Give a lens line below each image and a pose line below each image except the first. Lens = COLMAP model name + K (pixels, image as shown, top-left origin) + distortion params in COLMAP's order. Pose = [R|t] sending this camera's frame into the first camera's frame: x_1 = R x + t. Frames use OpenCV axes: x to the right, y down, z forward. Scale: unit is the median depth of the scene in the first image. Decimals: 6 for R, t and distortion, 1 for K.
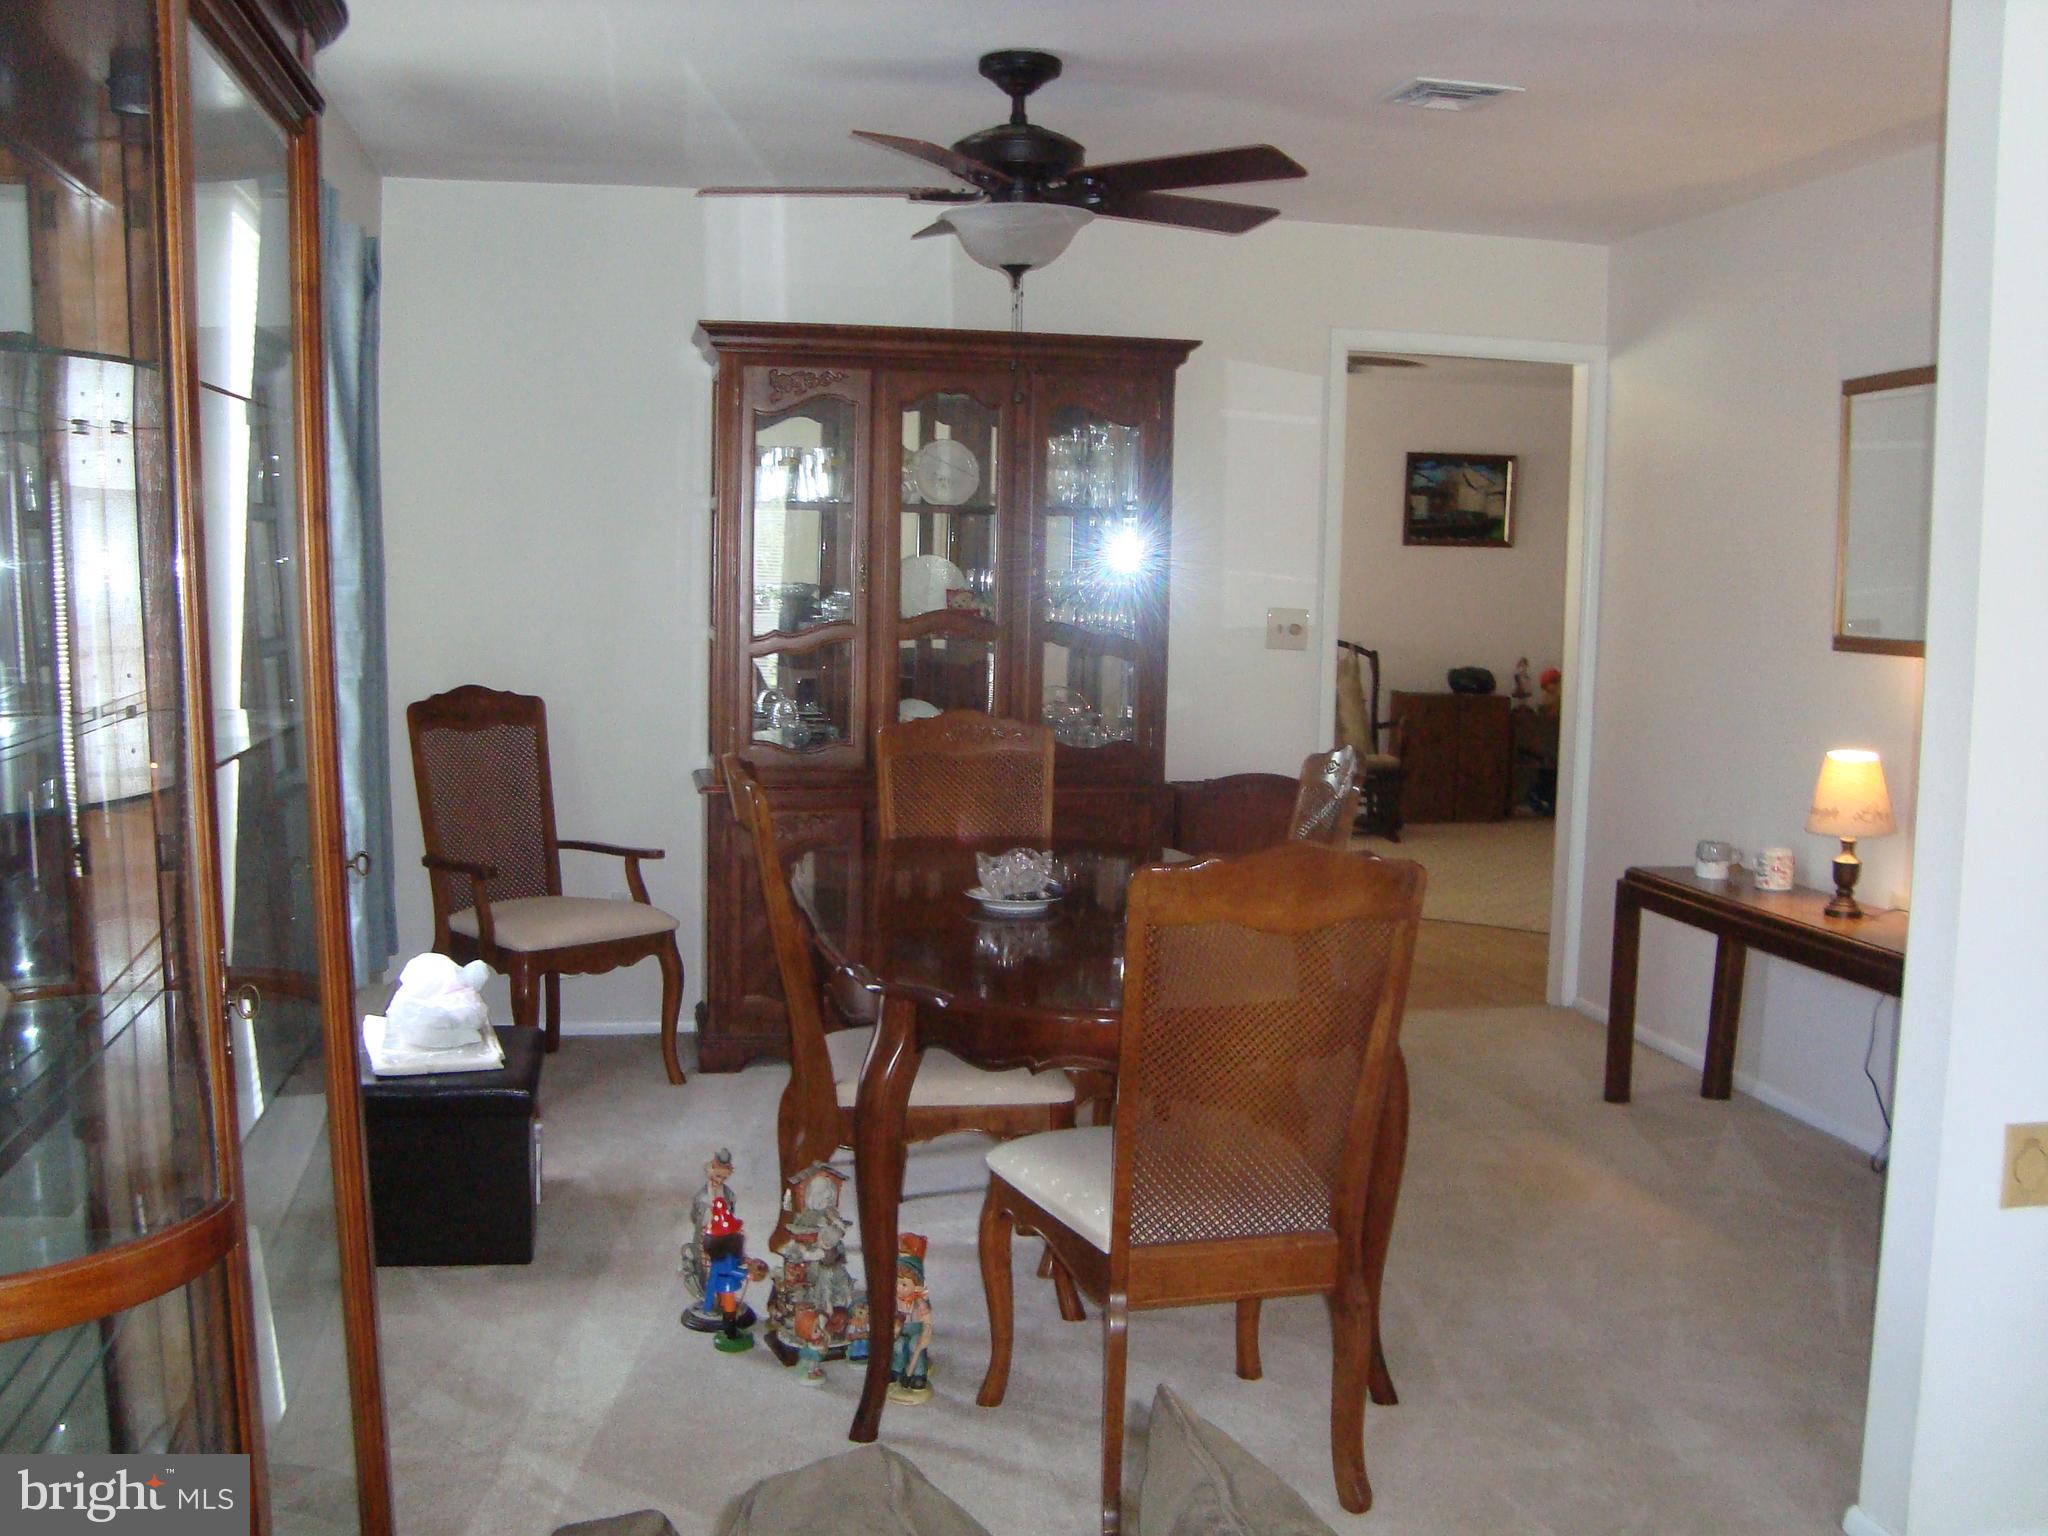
lens RADIAL K [[2045.2, 0, 1019.2], [0, 2045.2, 757.5], [0, 0, 1]] dist [-0.212570, 0.252927]
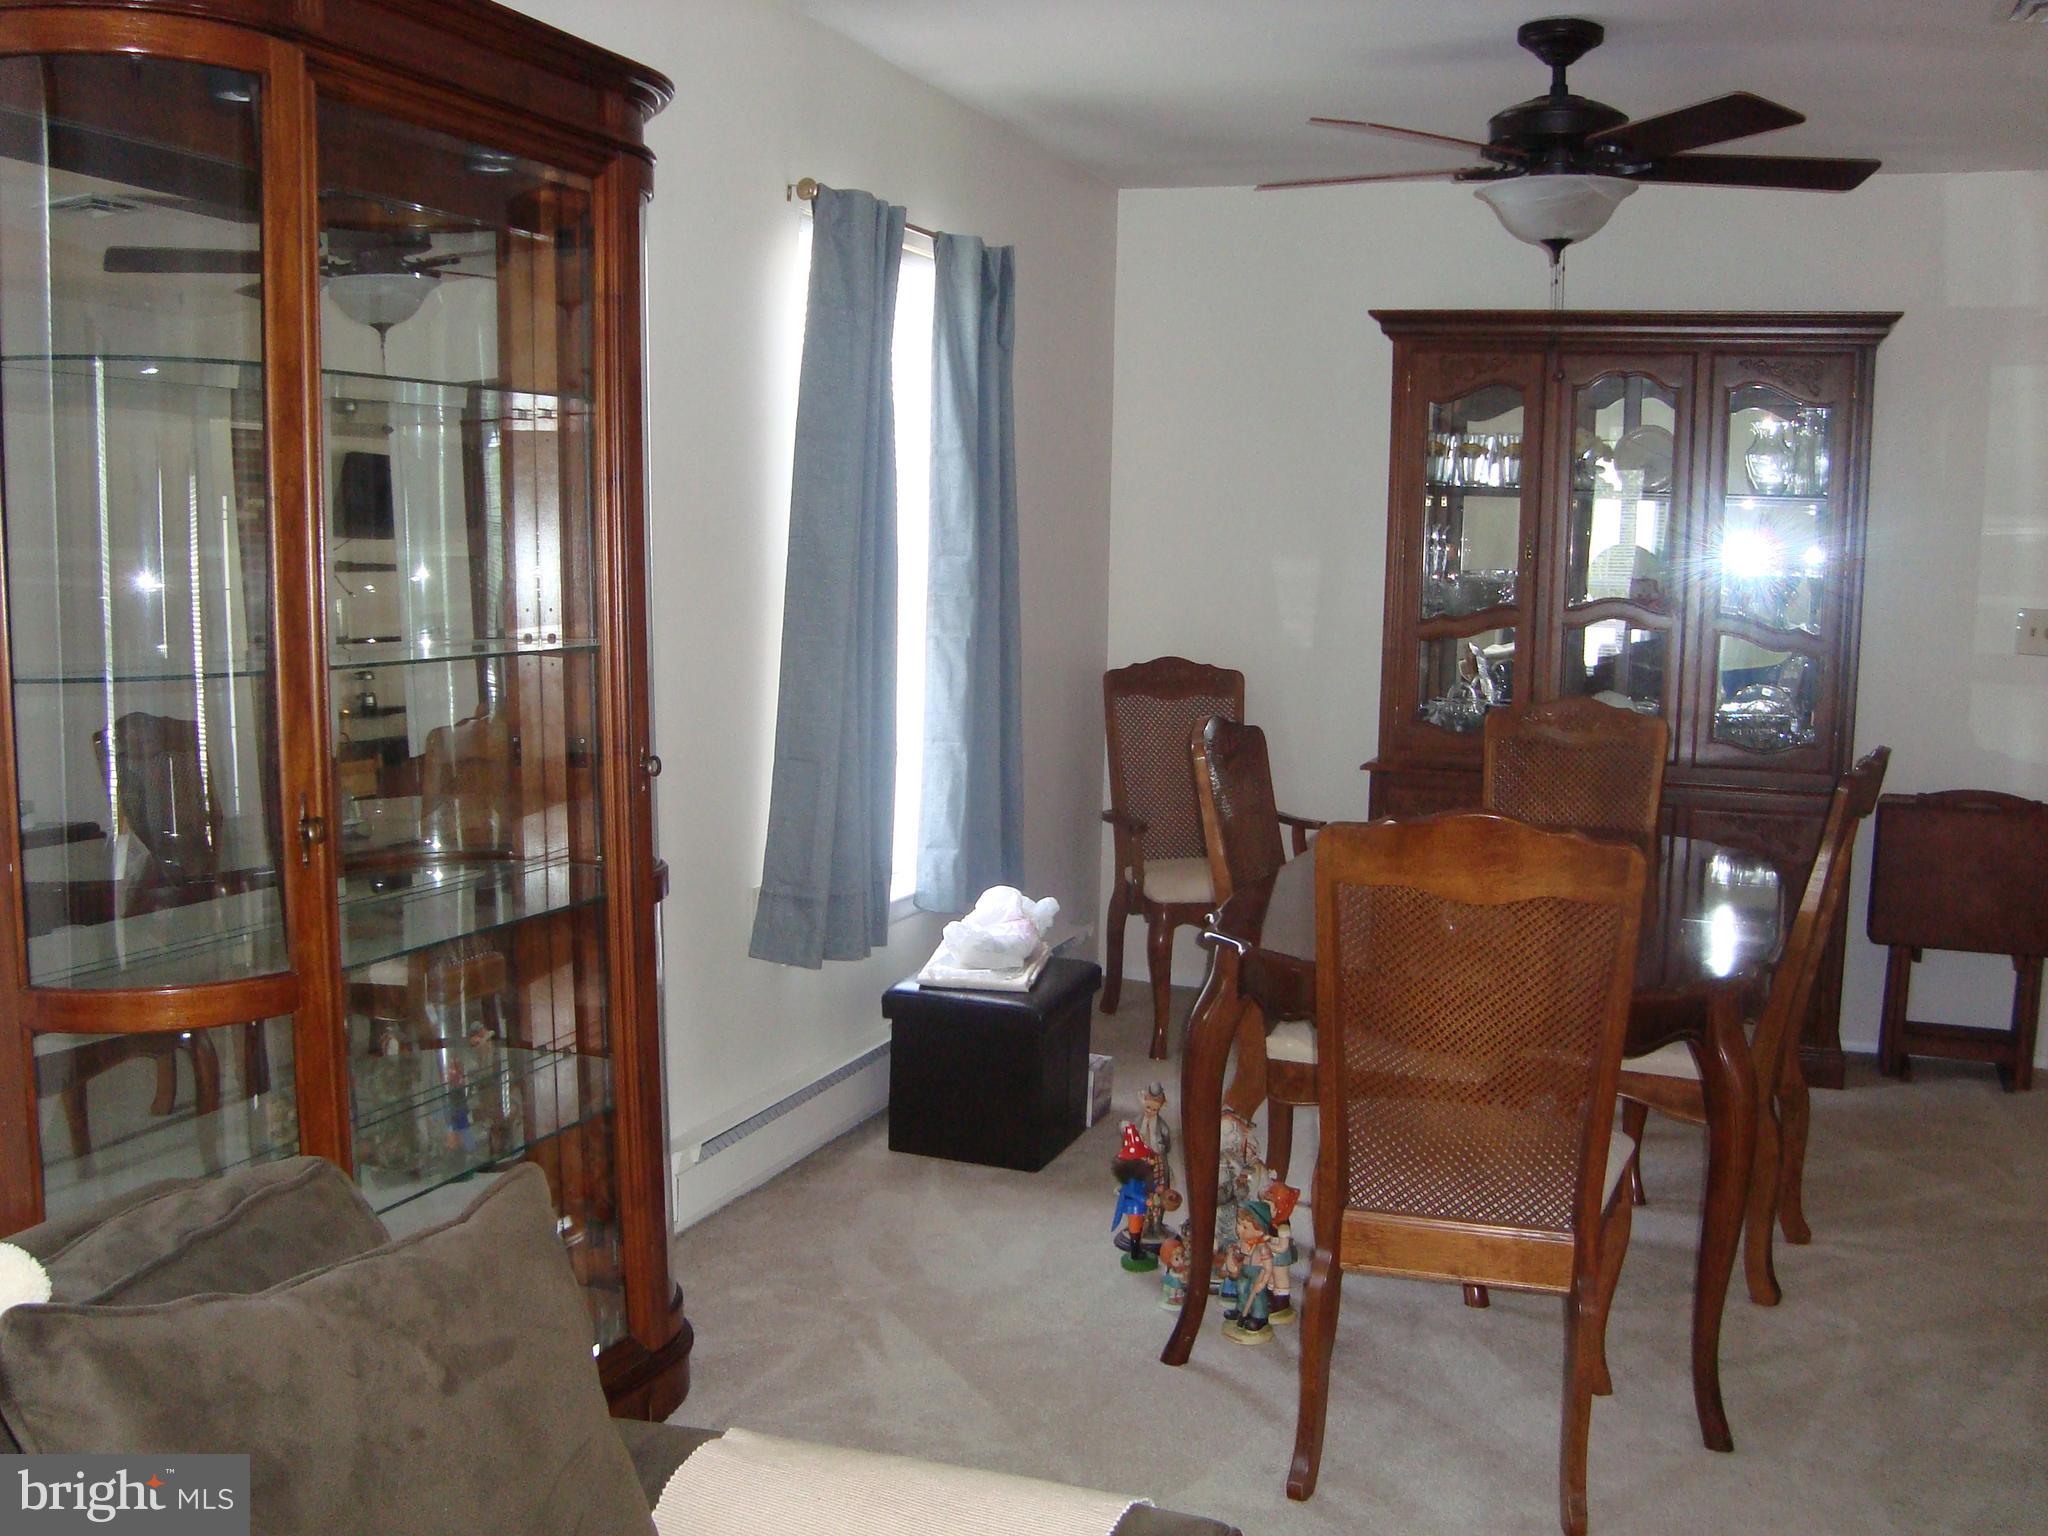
lens RADIAL K [[2045.2, 0, 1019.2], [0, 2045.2, 757.5], [0, 0, 1]] dist [-0.212570, 0.252927]
pose [[0.847007, 0.057665, -0.528445, 0.305868], [-0.059981, 0.998118, 0.012777, 0.011580], [0.528187, 0.020874, 0.848871, 0.042378]]
